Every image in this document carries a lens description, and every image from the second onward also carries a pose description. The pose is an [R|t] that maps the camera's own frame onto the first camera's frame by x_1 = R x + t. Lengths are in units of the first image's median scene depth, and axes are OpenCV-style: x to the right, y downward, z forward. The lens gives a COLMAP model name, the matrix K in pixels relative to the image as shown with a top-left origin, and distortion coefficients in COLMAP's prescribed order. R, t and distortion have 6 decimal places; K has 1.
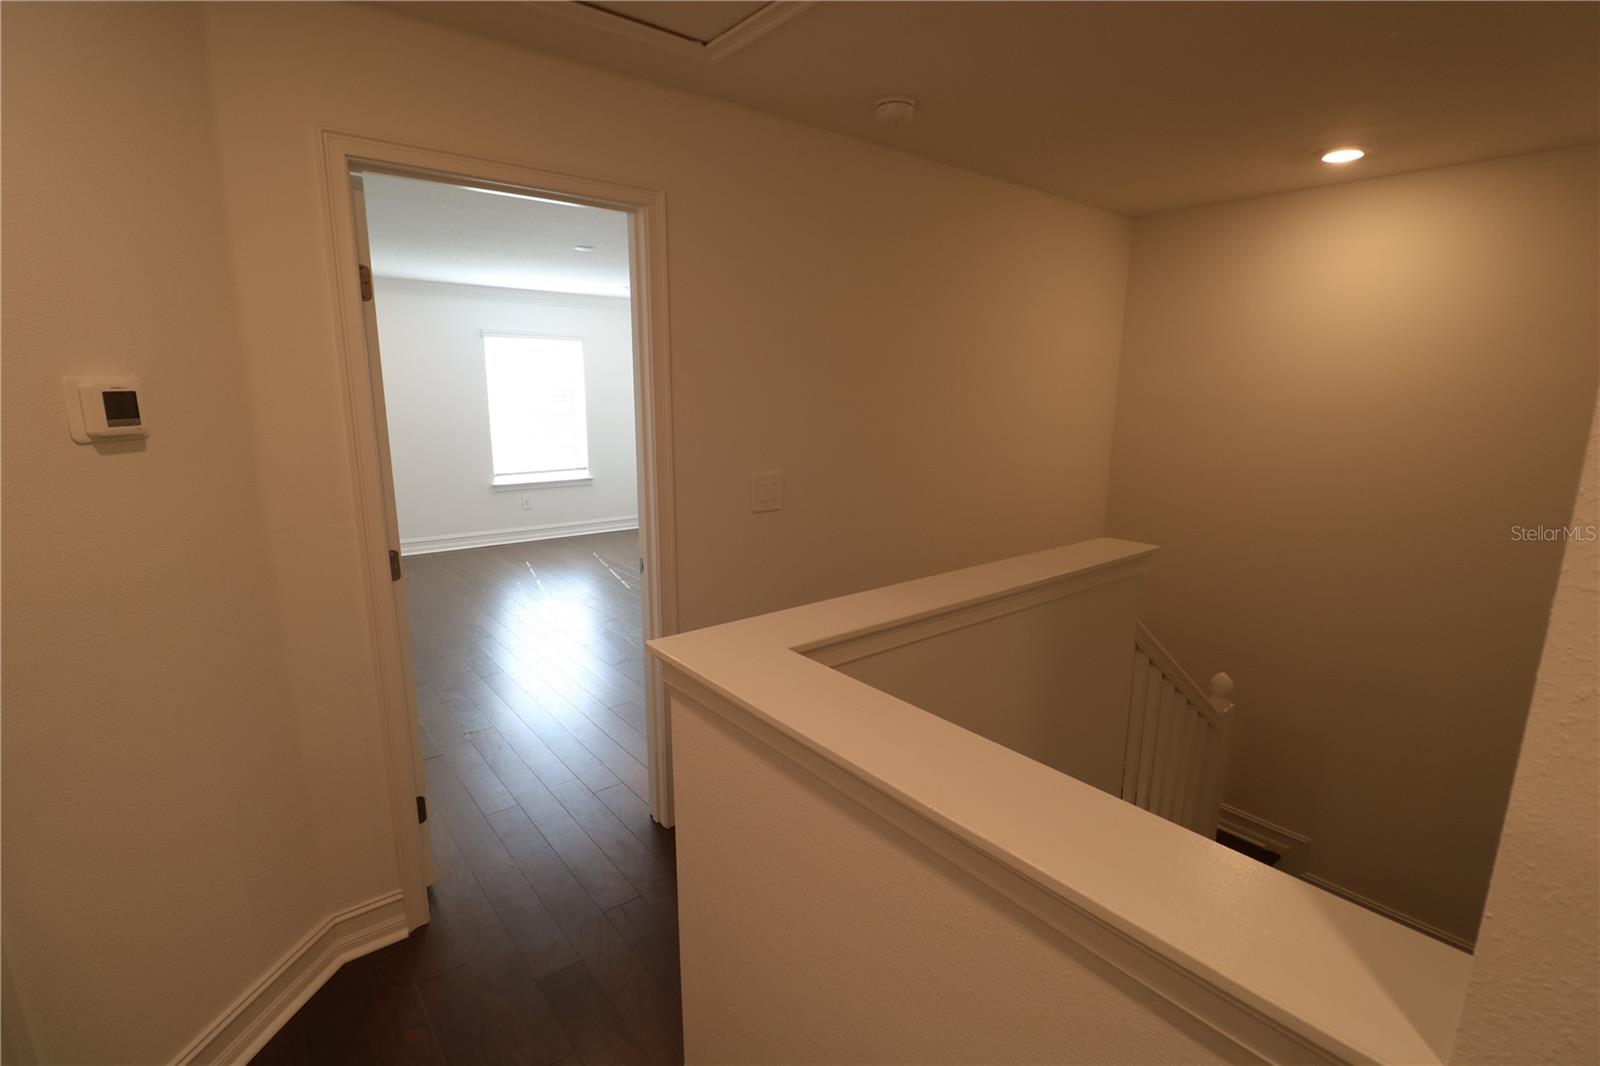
lens RADIAL K [[741.9, 0, 800.6], [0, 741.9, 532.4], [0, 0, 1]] dist [-0.004191, -0.007439]
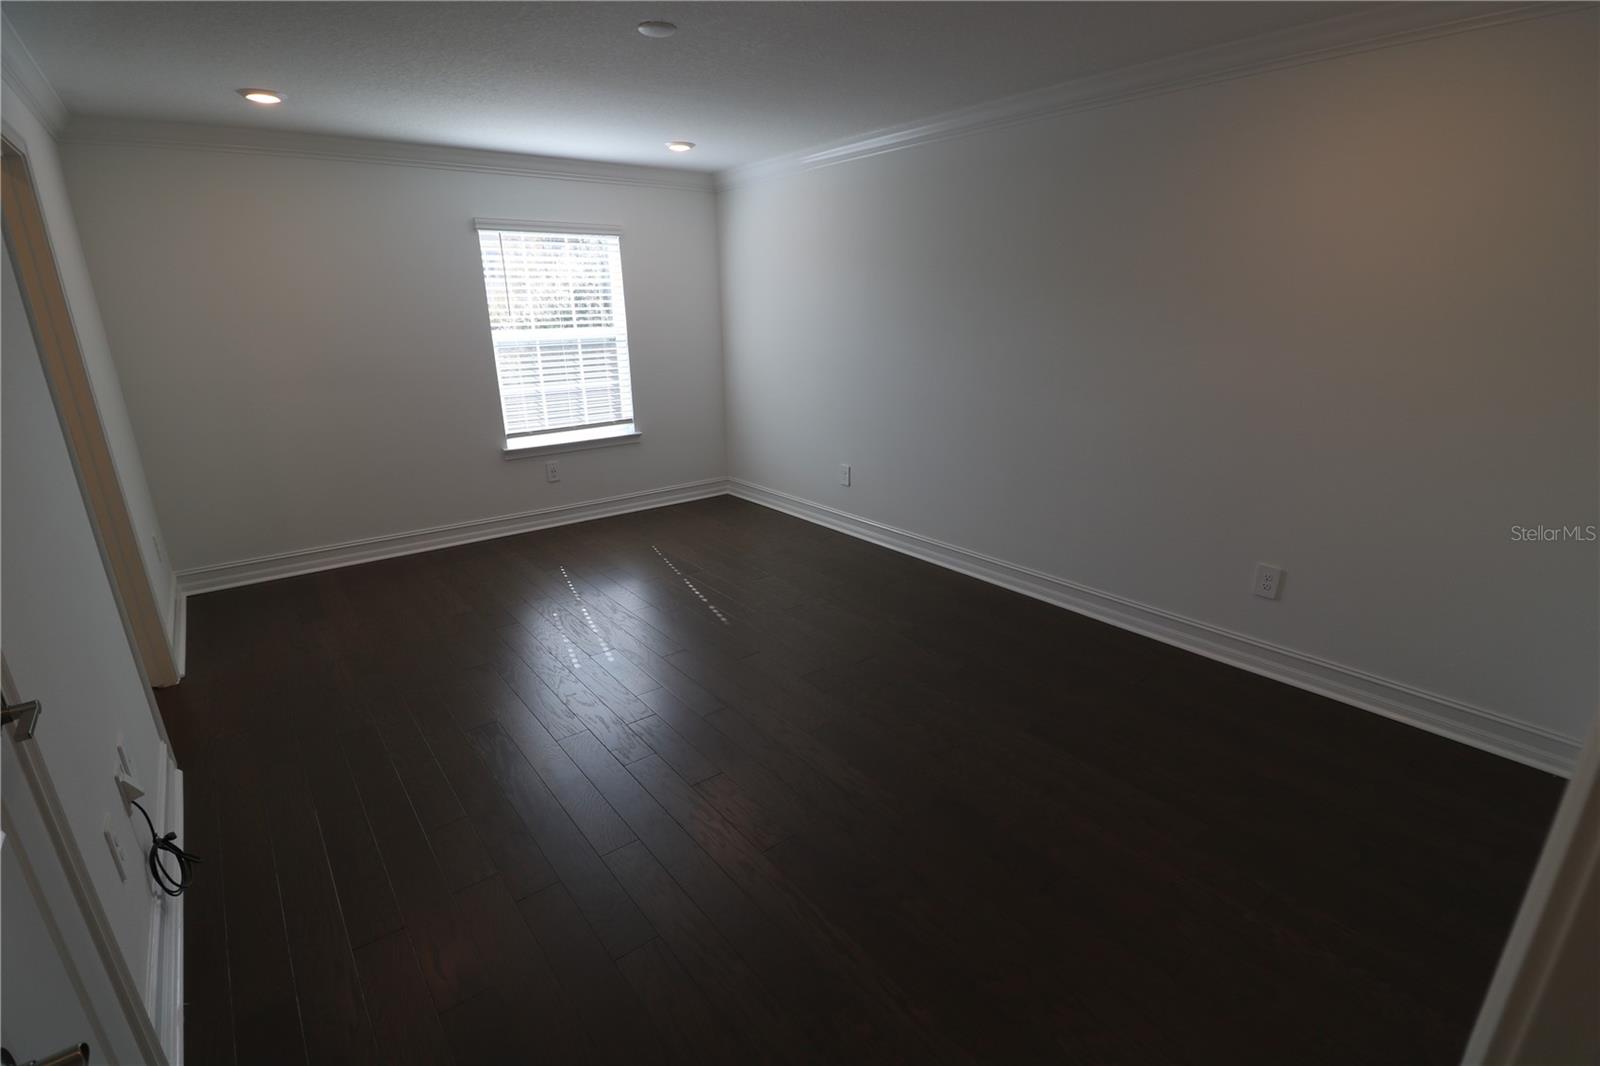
lens RADIAL K [[741.9, 0, 793.9], [0, 741.9, 539.1], [0, 0, 1]] dist [-0.004191, -0.007439]
pose [[0.999716, -0.016408, -0.017310, -0.127484], [0.018230, 0.993659, 0.110945, -0.052739], [0.015380, -0.111229, 0.993676, 0.291121]]
